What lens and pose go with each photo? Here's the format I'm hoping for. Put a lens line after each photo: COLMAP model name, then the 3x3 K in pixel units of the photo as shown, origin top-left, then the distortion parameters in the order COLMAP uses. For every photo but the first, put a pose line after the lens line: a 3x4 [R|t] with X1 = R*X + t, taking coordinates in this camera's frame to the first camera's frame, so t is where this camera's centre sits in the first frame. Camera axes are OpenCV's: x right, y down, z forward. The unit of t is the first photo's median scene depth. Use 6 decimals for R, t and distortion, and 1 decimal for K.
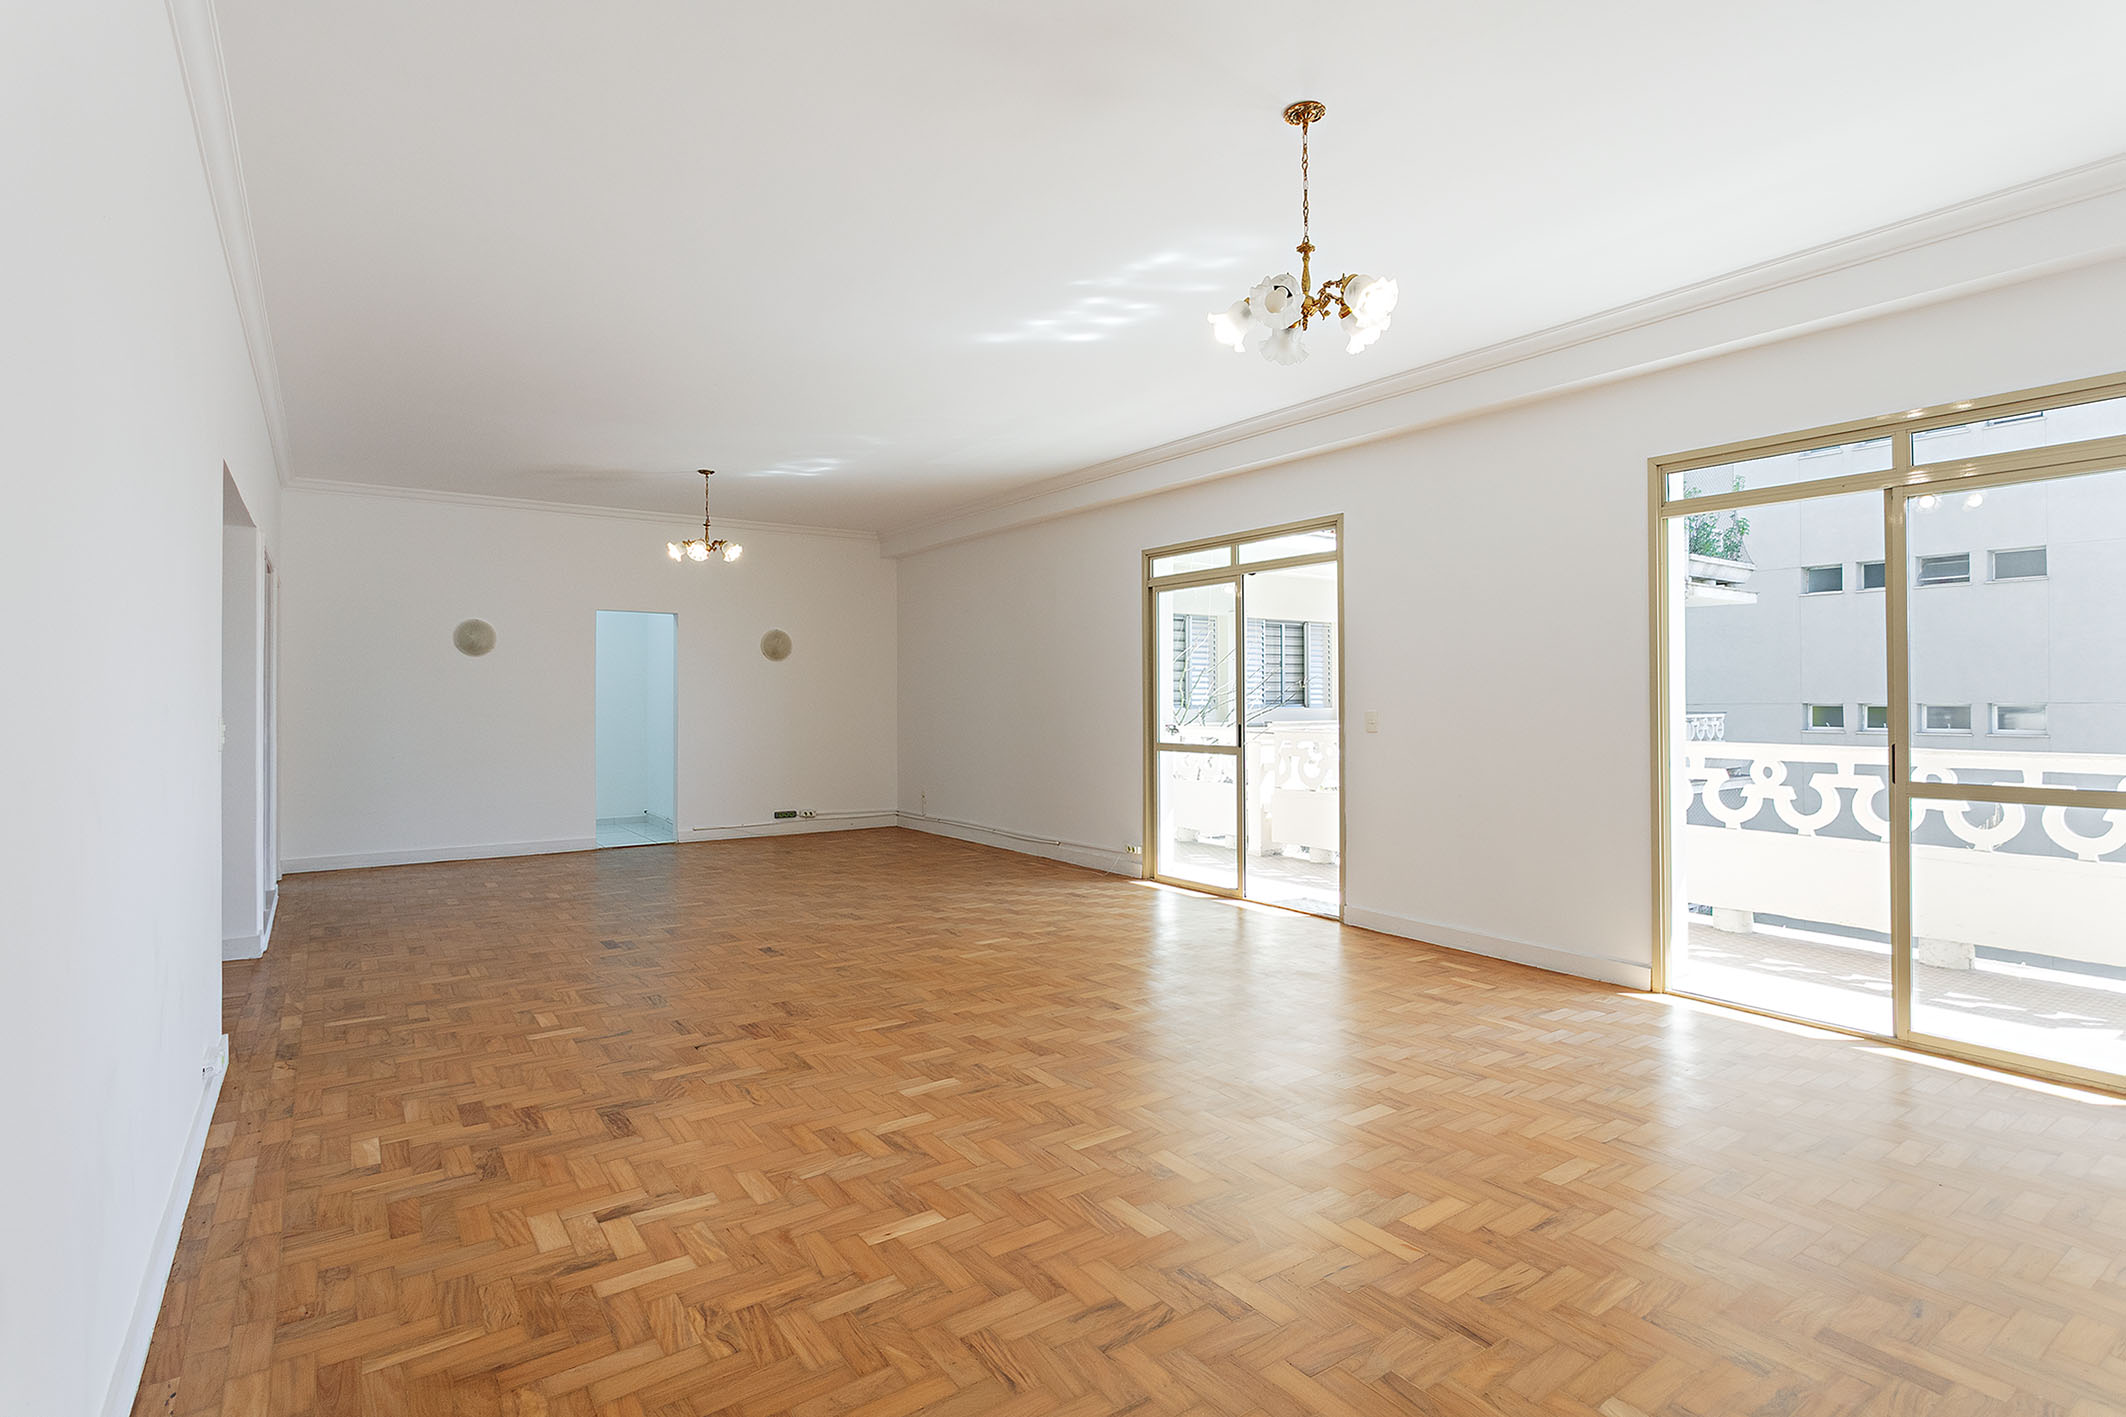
lens RADIAL K [[1085.1, 0, 1069.1], [0, 1085.1, 708.0], [0, 0, 1]] dist [-0.026440, 0.016993]
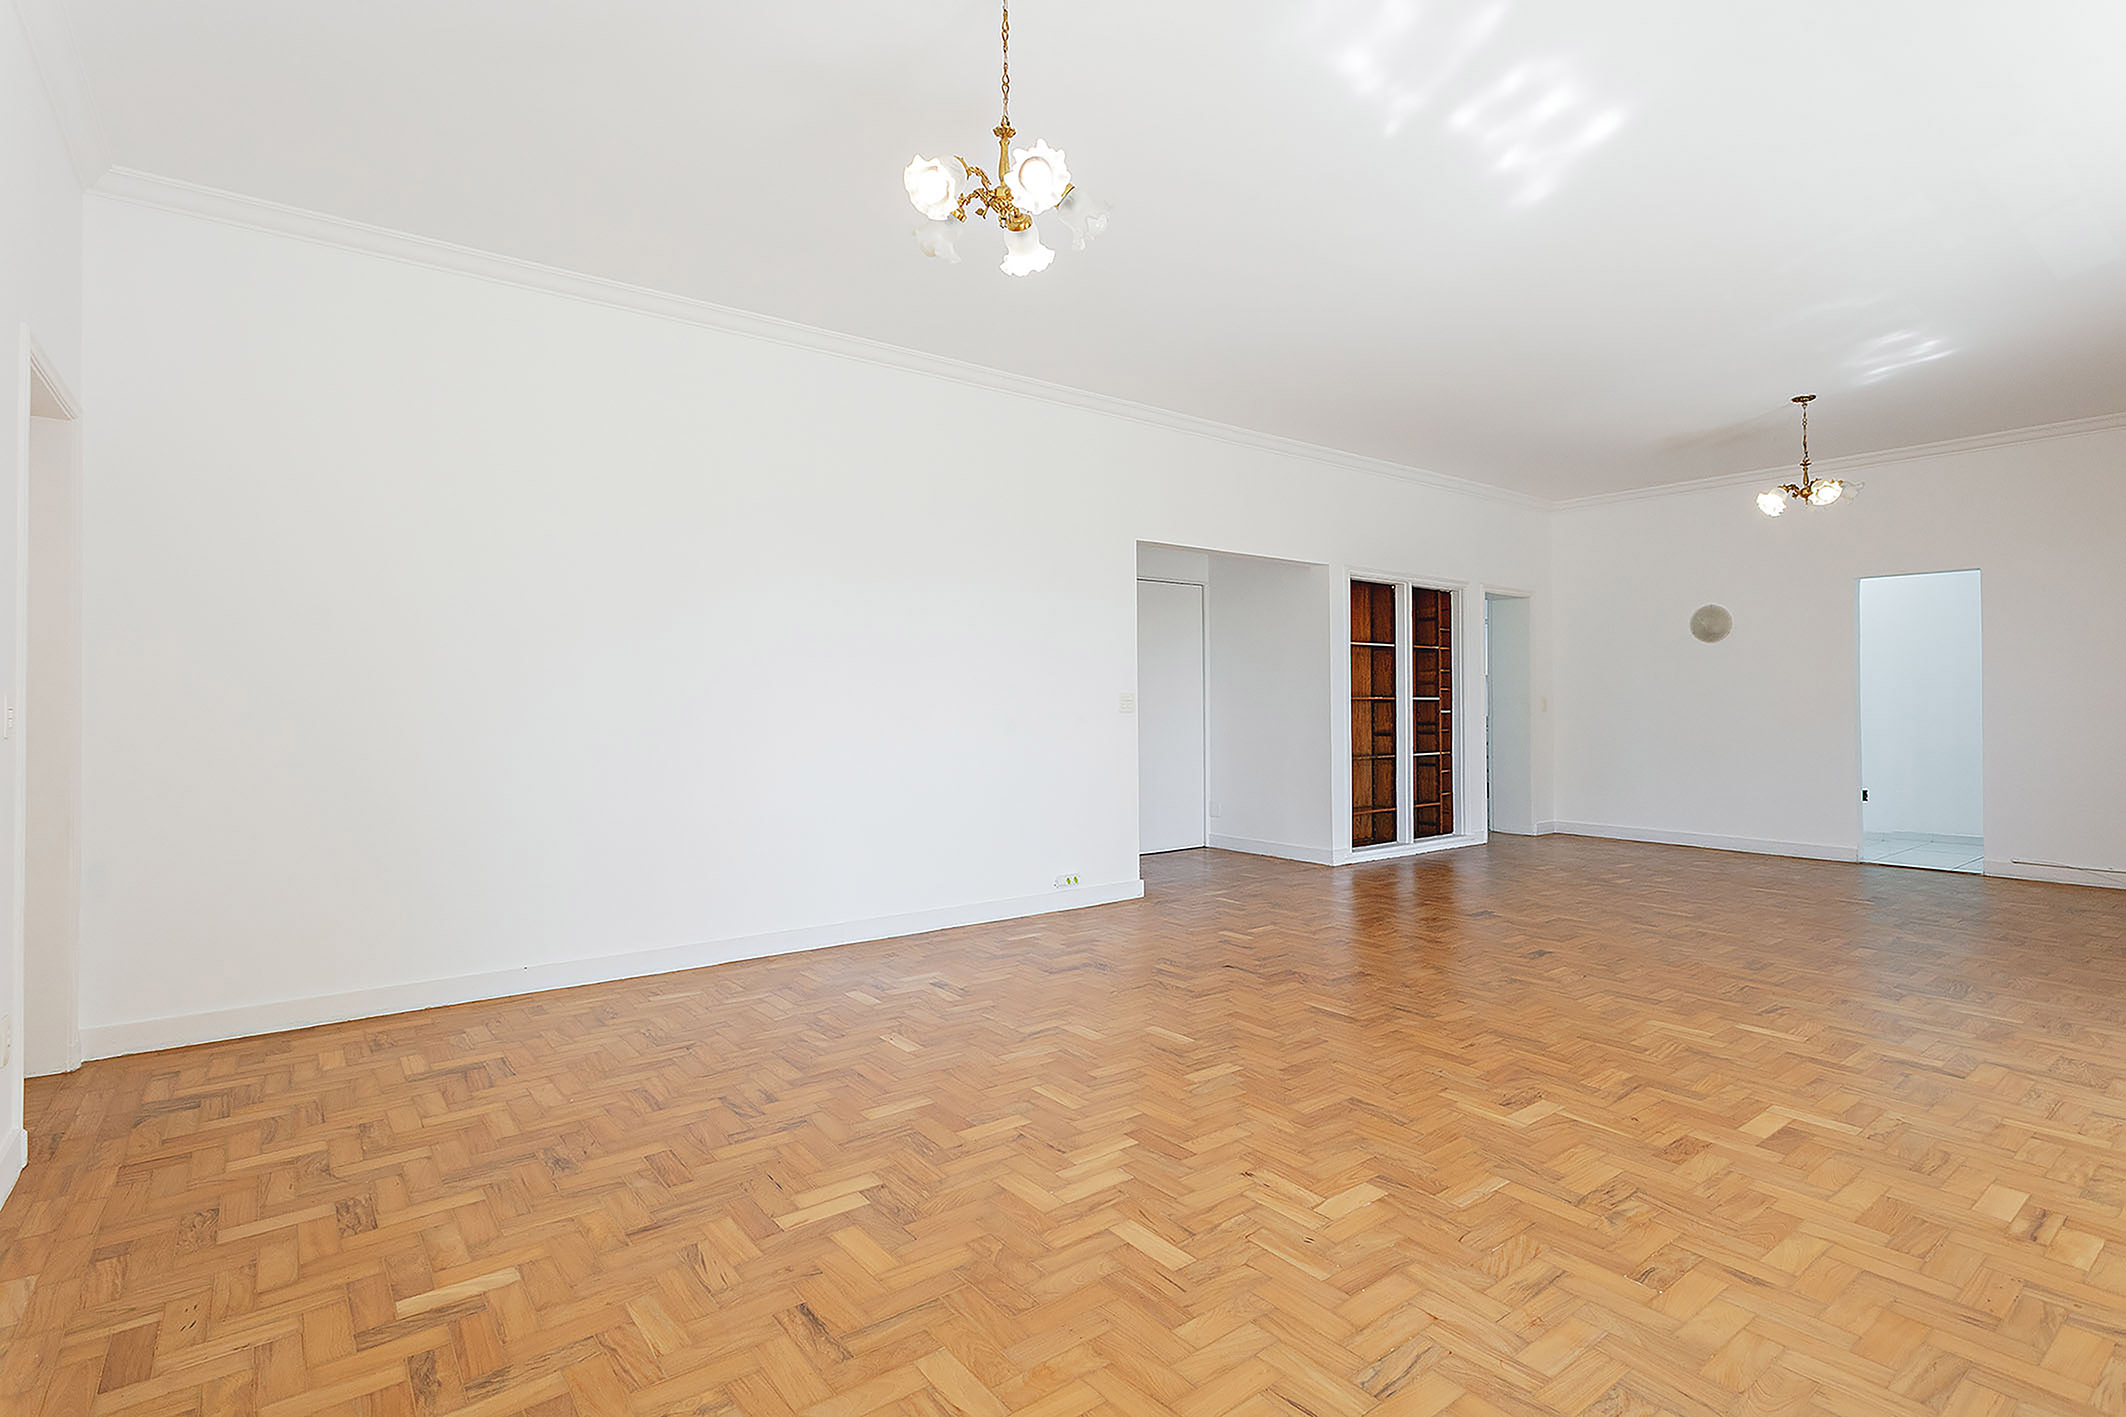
lens RADIAL K [[1085.1, 0, 1069.1], [0, 1085.1, 708.0], [0, 0, 1]] dist [-0.026440, 0.016993]
pose [[-0.004557, 0.003202, -0.999984, 0.548032], [-0.009117, 0.999953, 0.003244, 0.017424], [0.999948, 0.009131, -0.004528, 0.535245]]
